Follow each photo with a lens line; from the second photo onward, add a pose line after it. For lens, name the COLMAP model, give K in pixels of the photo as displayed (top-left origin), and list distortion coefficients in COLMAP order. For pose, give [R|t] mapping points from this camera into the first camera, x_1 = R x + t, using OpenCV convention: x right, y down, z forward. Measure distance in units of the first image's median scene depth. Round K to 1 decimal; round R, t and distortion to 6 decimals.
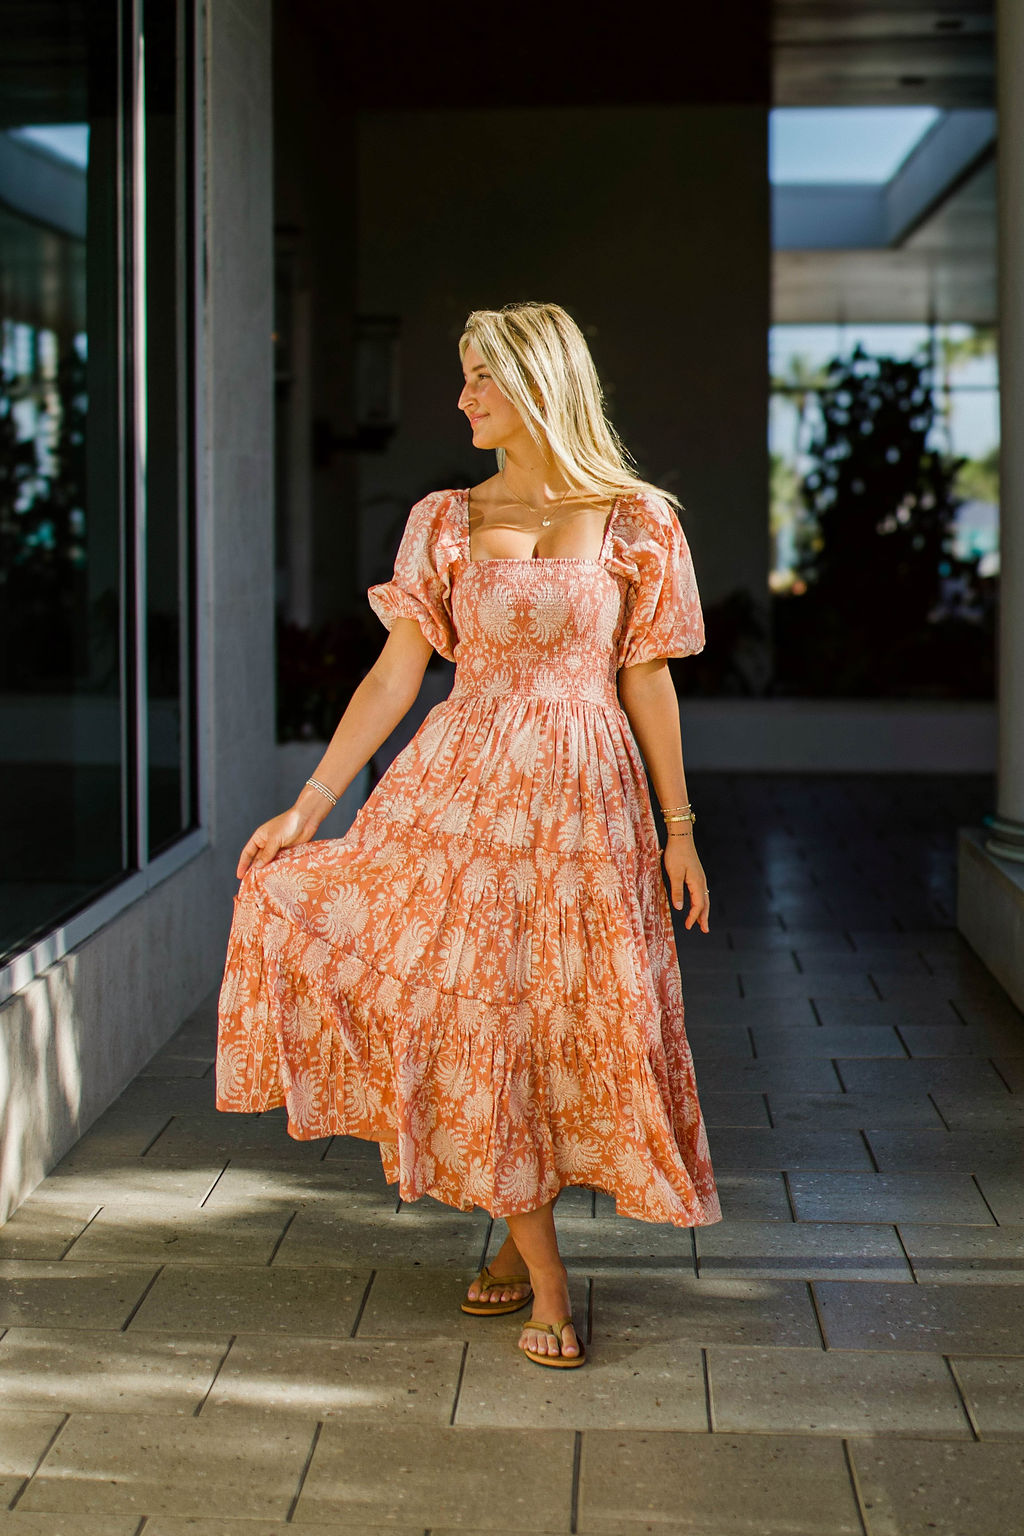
lens RADIAL K [[1496.2, 0, 476.4], [0, 1496.2, 730.5], [0, 0, 1]] dist [0.037738, -0.010253]
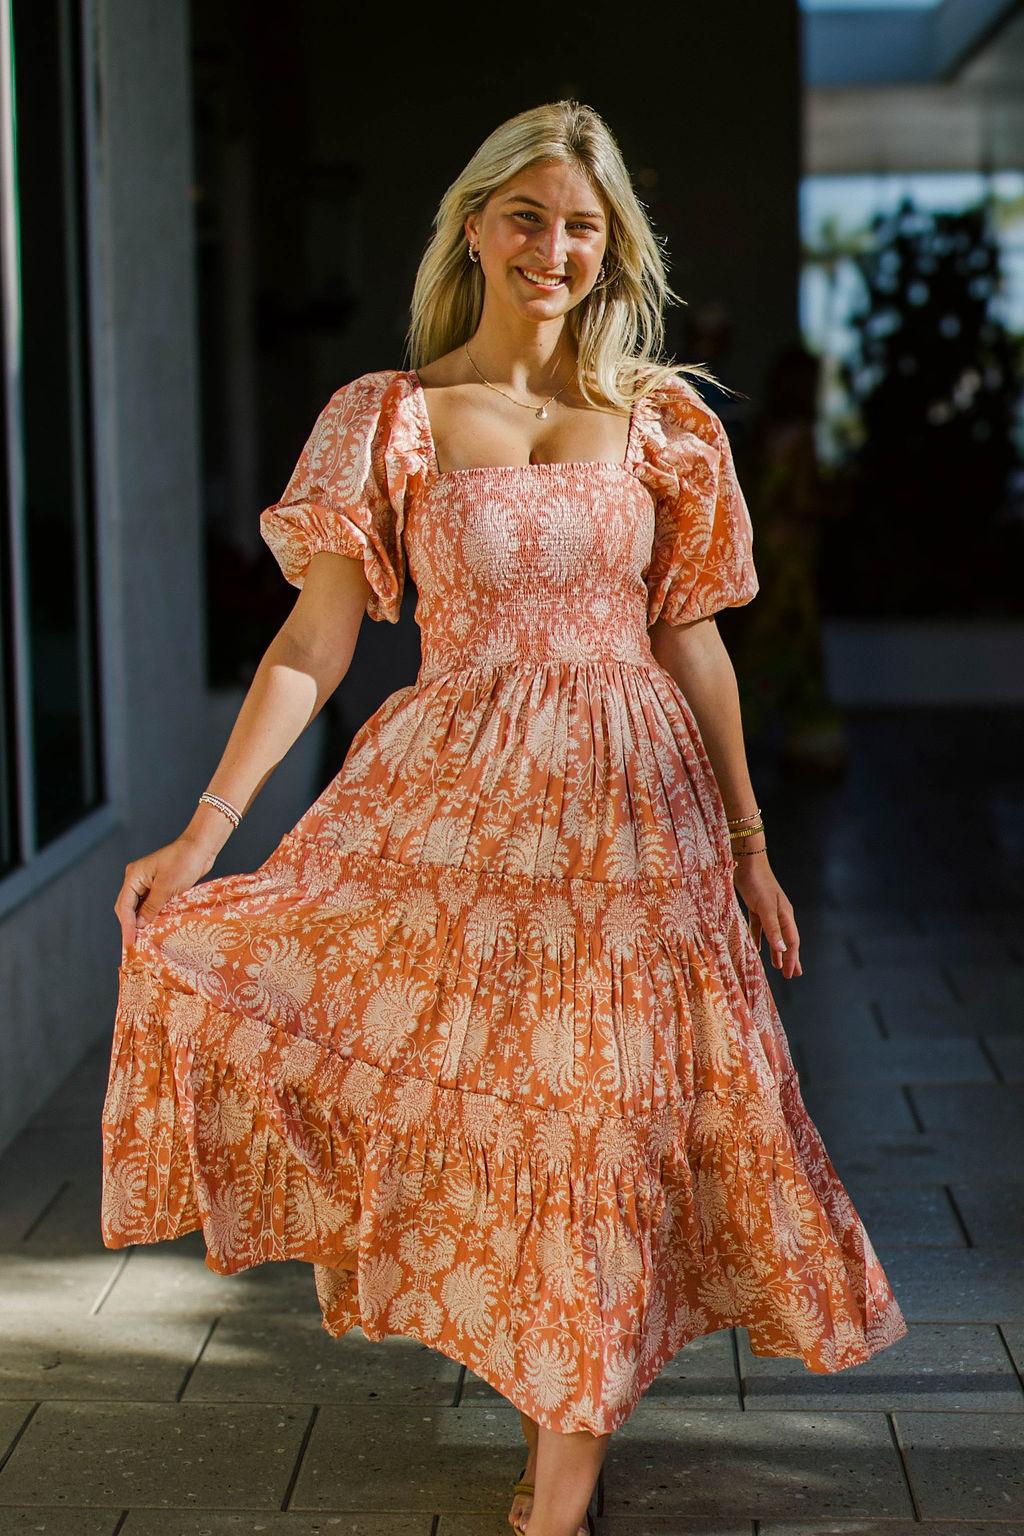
lens RADIAL K [[1487.8, 0, 483.5], [0, 1487.8, 752.9], [0, 0, 1]] dist [0.035201, 0.010125]
pose [[0.990795, -0.062580, 0.120039, -0.076662], [0.059256, 0.997759, 0.031071, -0.003099], [-0.121714, -0.023672, 0.992283, 0.302713]]
